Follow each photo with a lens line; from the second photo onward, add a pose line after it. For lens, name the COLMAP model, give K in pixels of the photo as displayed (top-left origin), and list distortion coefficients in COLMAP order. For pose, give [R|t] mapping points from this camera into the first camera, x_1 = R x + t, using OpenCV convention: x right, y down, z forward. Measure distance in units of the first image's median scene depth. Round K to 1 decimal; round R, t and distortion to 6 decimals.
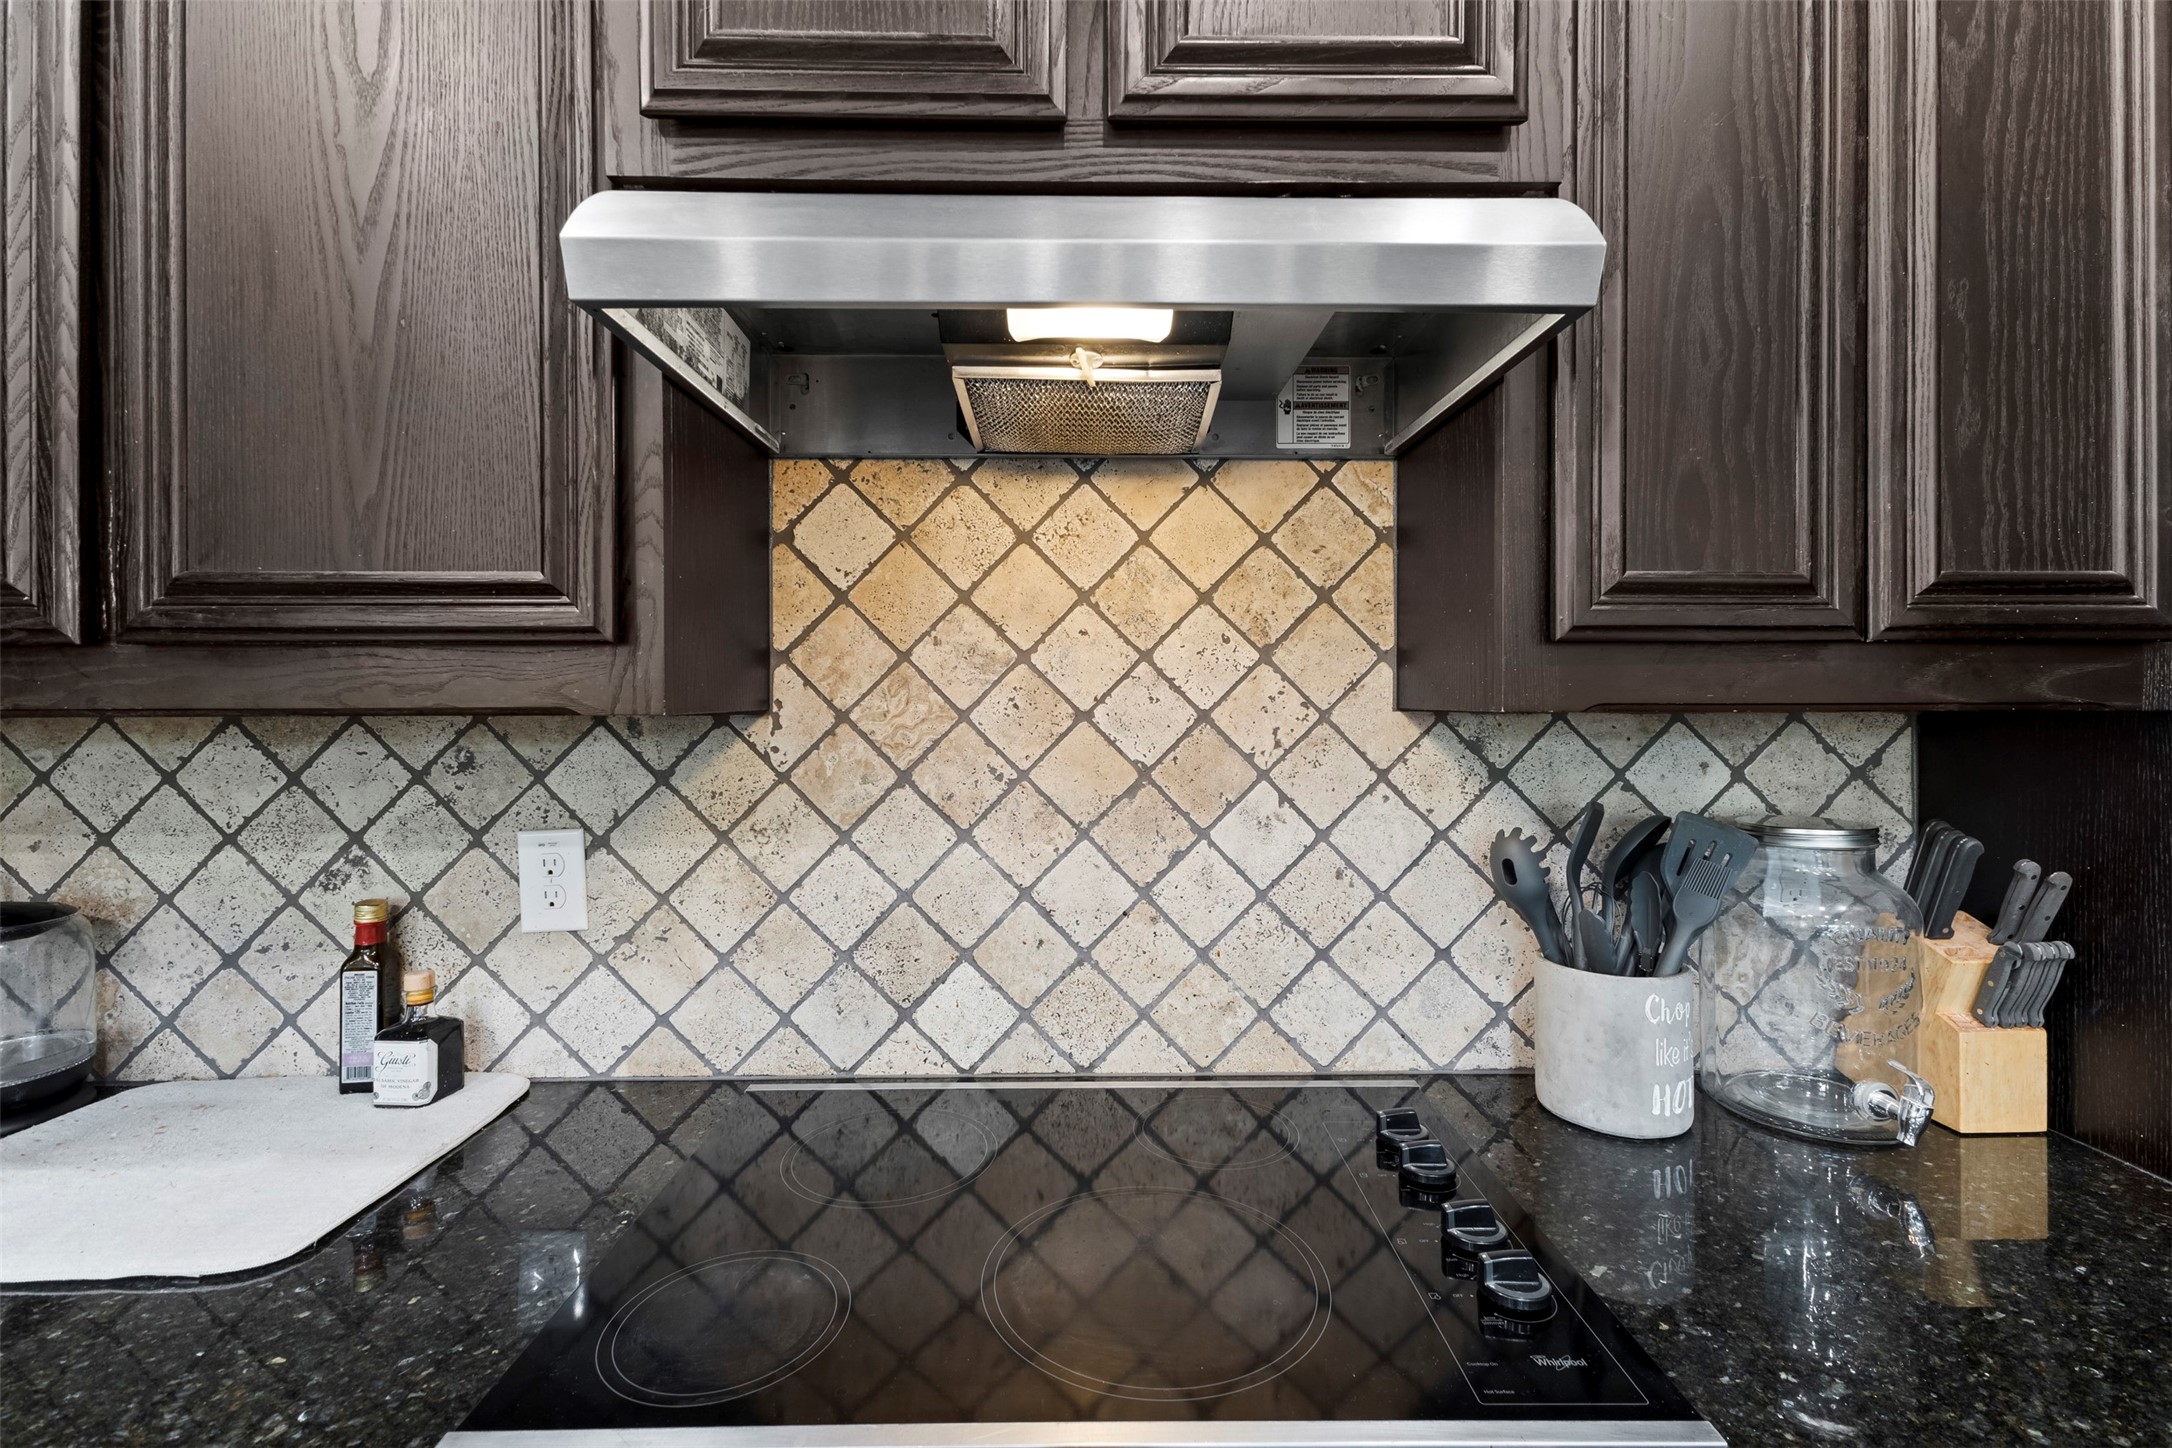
lens RADIAL K [[966.9, 0, 1085.2], [0, 966.9, 710.1], [0, 0, 1]] dist [0.014149, -0.004004]
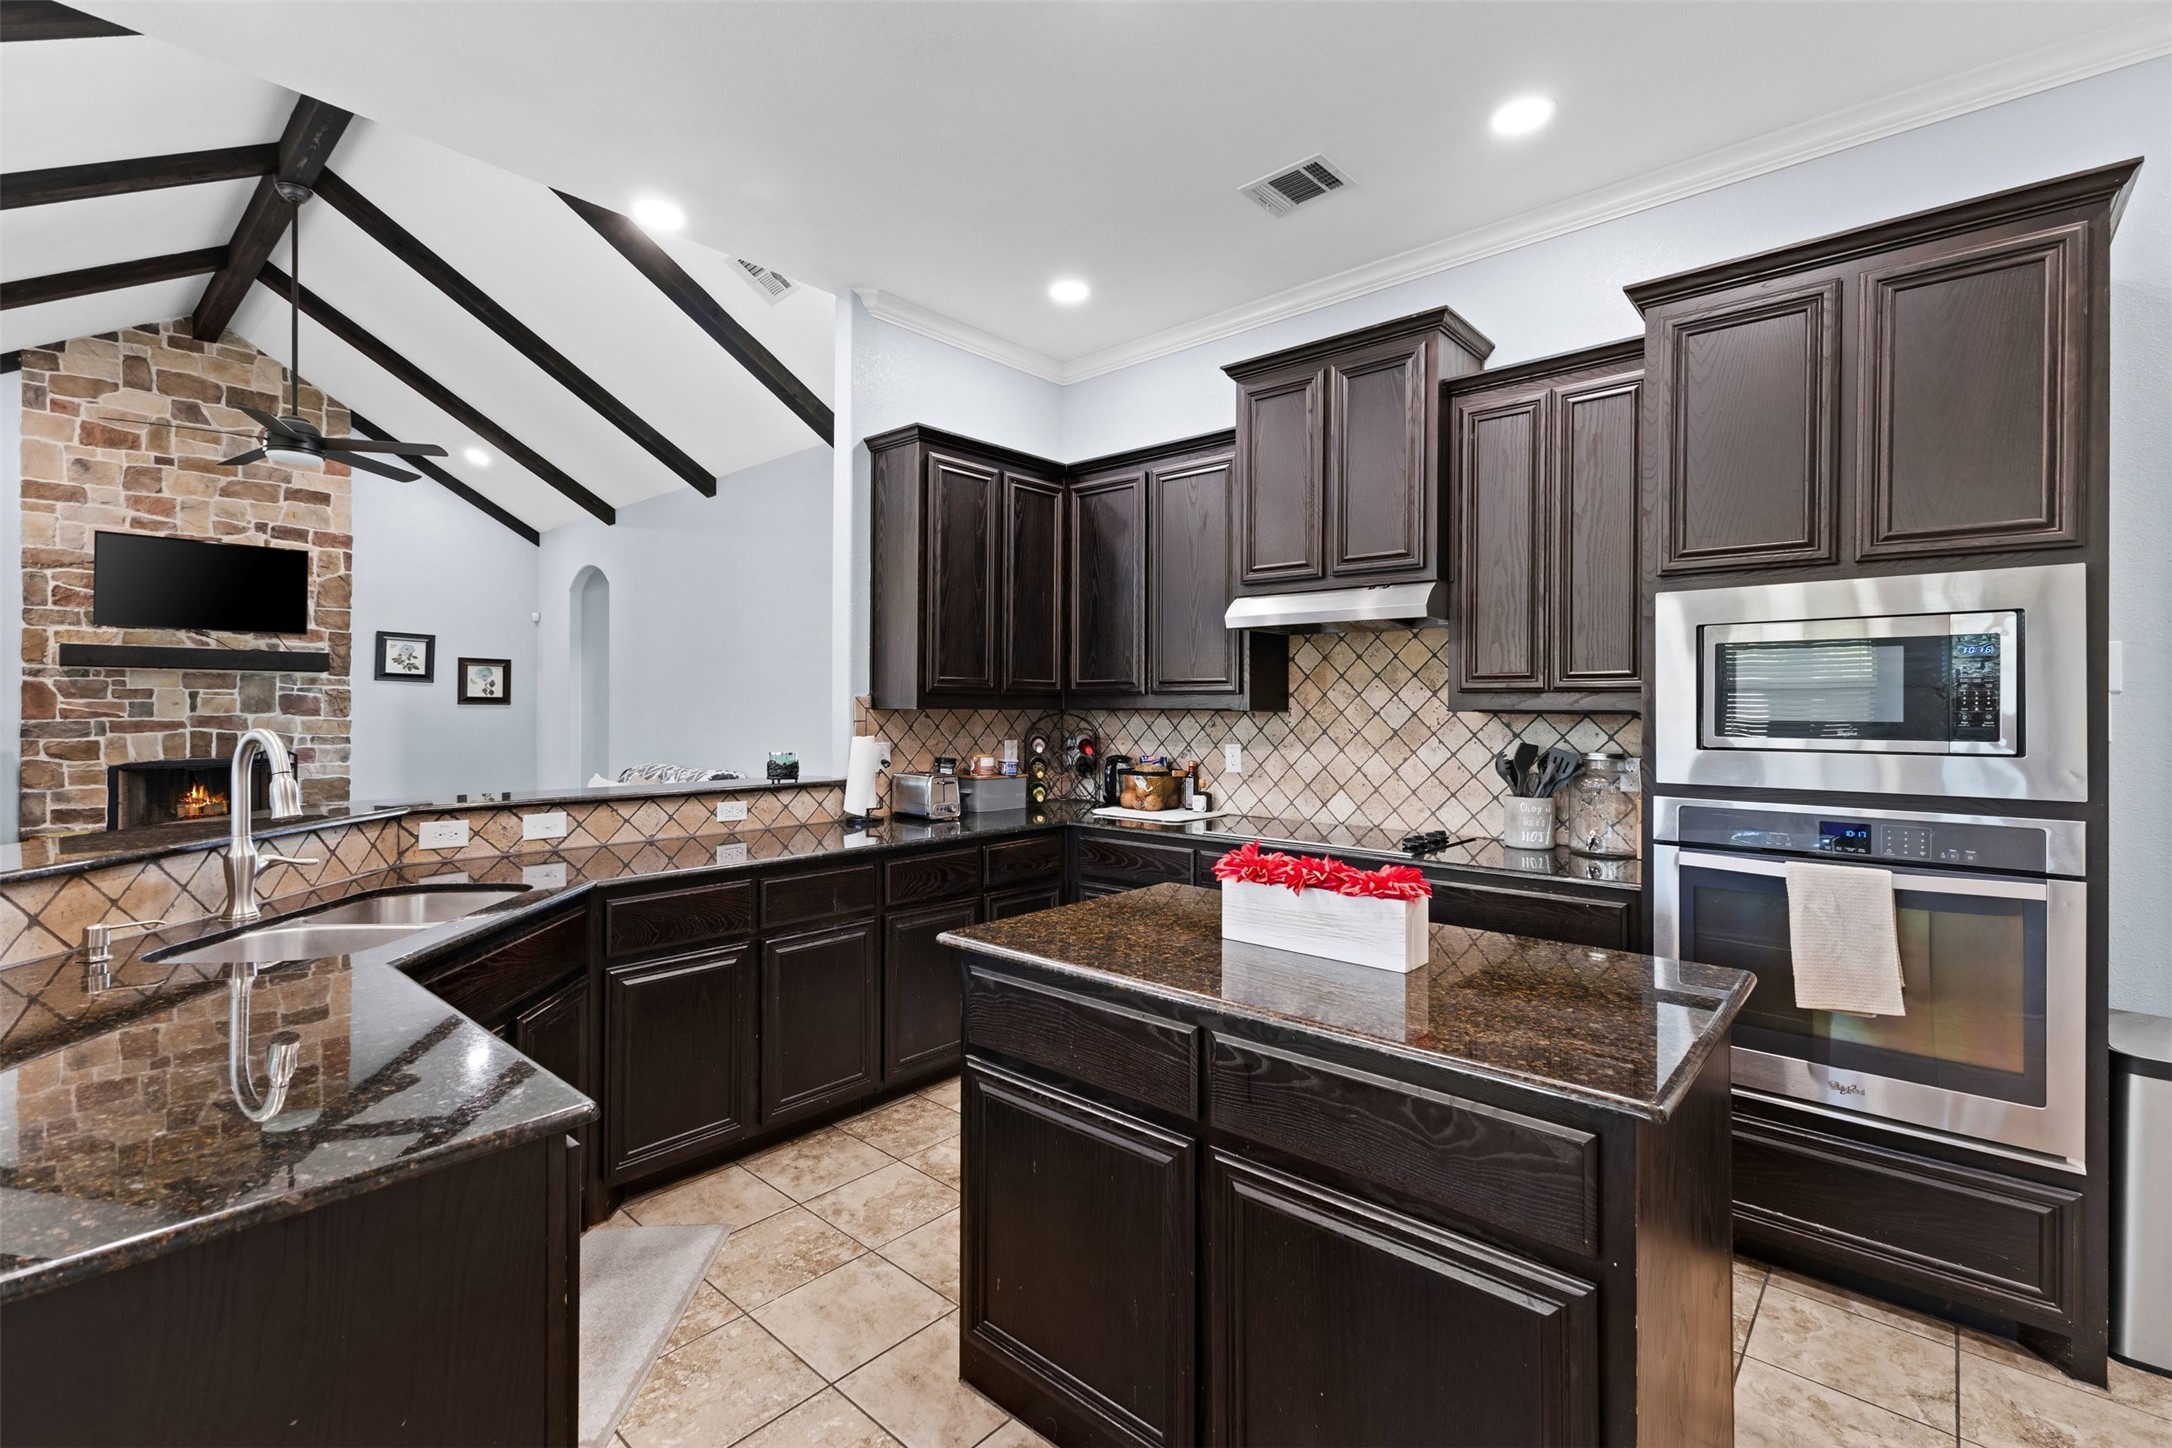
lens RADIAL K [[966.9, 0, 1092.2], [0, 966.9, 705.1], [0, 0, 1]] dist [0.014149, -0.004004]
pose [[0.744184, 0.005309, -0.667953, 1.406743], [-0.010107, 0.999943, -0.003312, -0.000522], [0.667898, 0.009216, 0.744196, -1.947284]]
